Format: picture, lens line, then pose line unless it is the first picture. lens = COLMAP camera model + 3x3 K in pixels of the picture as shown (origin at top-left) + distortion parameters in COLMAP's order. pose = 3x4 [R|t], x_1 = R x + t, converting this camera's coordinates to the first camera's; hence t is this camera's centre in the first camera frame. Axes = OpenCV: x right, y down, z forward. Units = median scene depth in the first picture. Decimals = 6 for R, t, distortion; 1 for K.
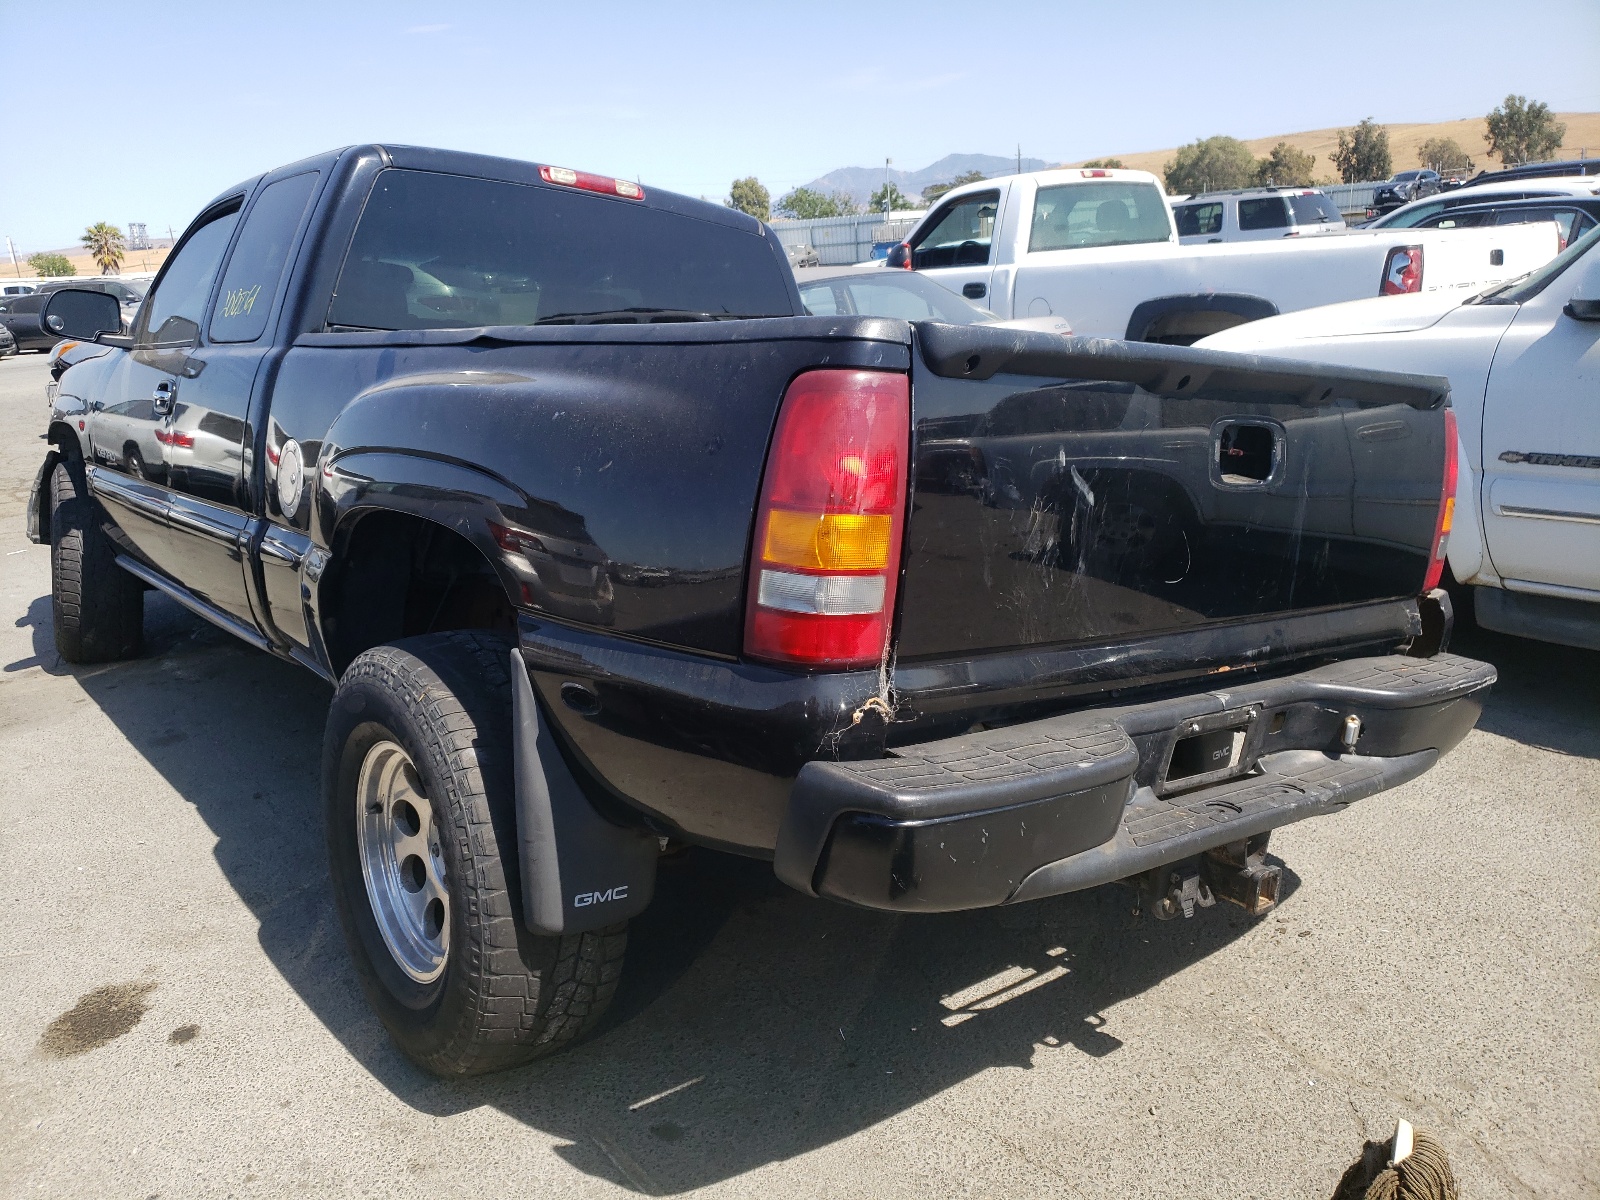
lens RADIAL K [[1249.4, 0, 772.5], [0, 1249.4, 601.1], [0, 0, 1]] dist [0.010410, -0.011860]
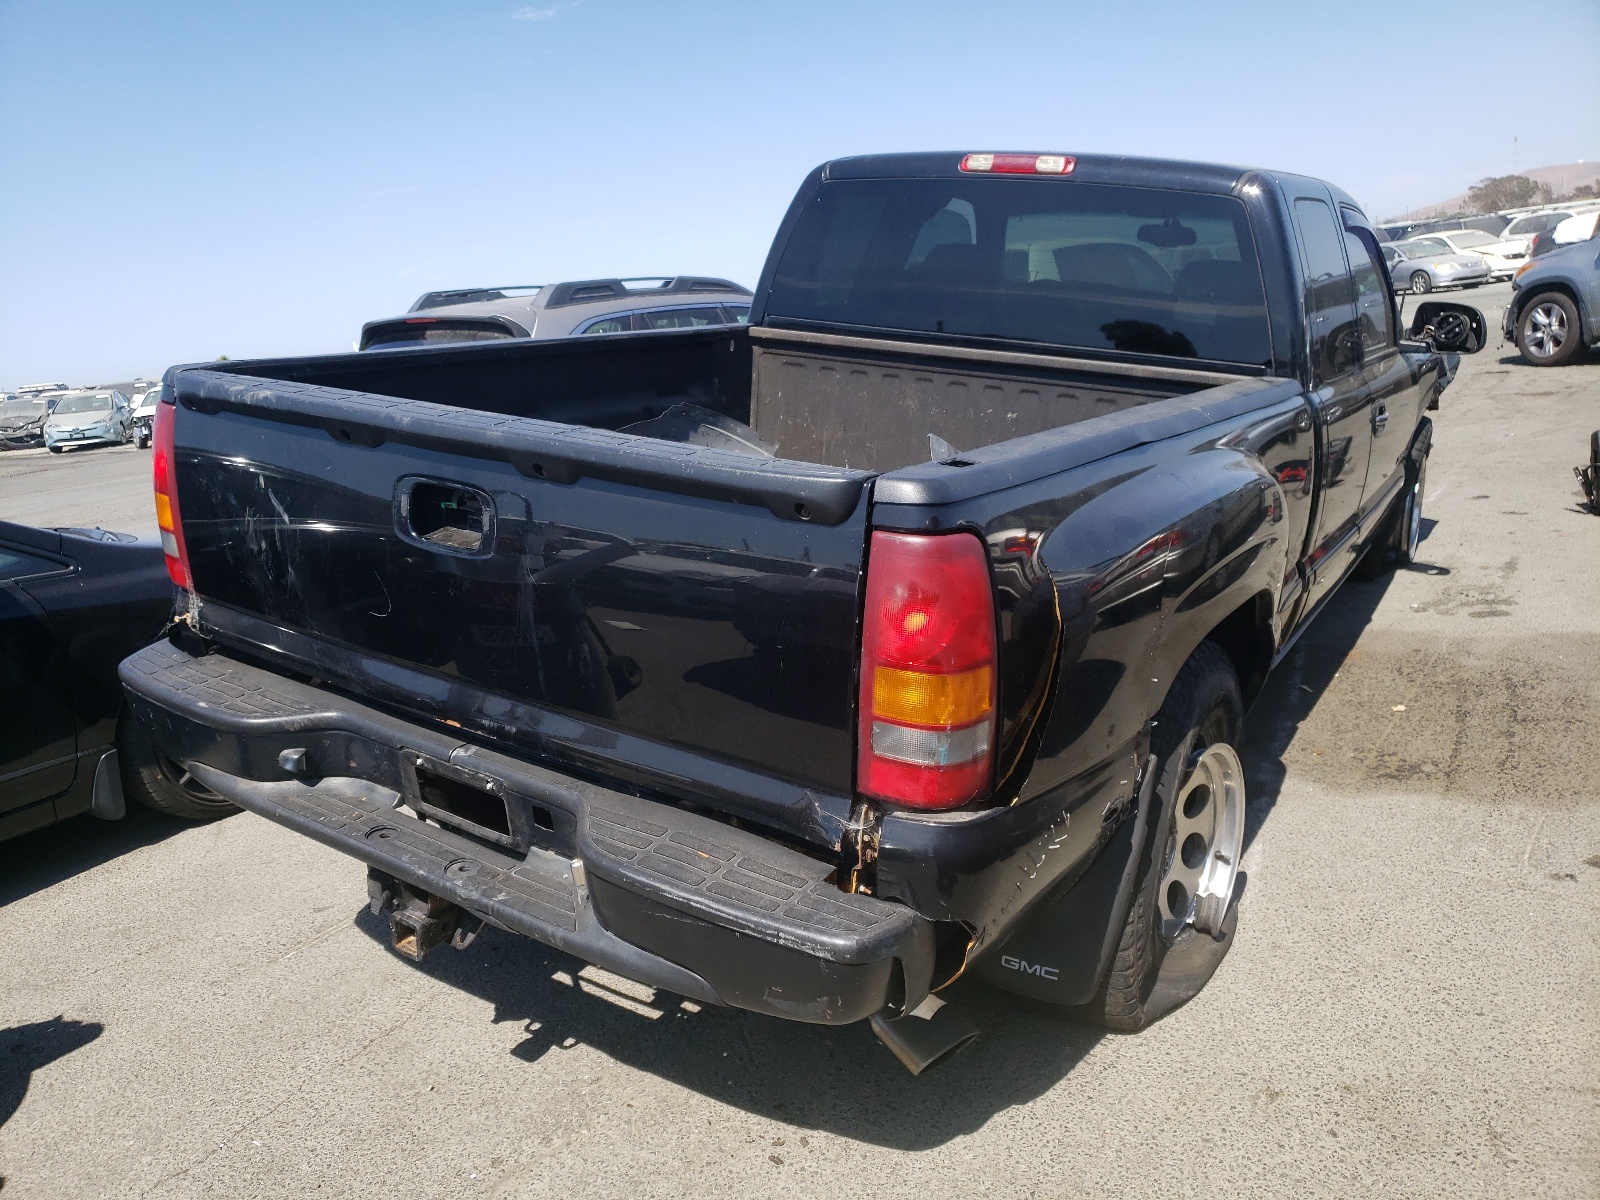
lens RADIAL K [[1249.4, 0, 772.5], [0, 1249.4, 601.1], [0, 0, 1]] dist [0.010410, -0.011860]
pose [[0.304264, 0.238469, -0.922256, 1.261748], [-0.165405, 0.966677, 0.195386, -0.262154], [0.938118, 0.093097, 0.333569, 0.844946]]
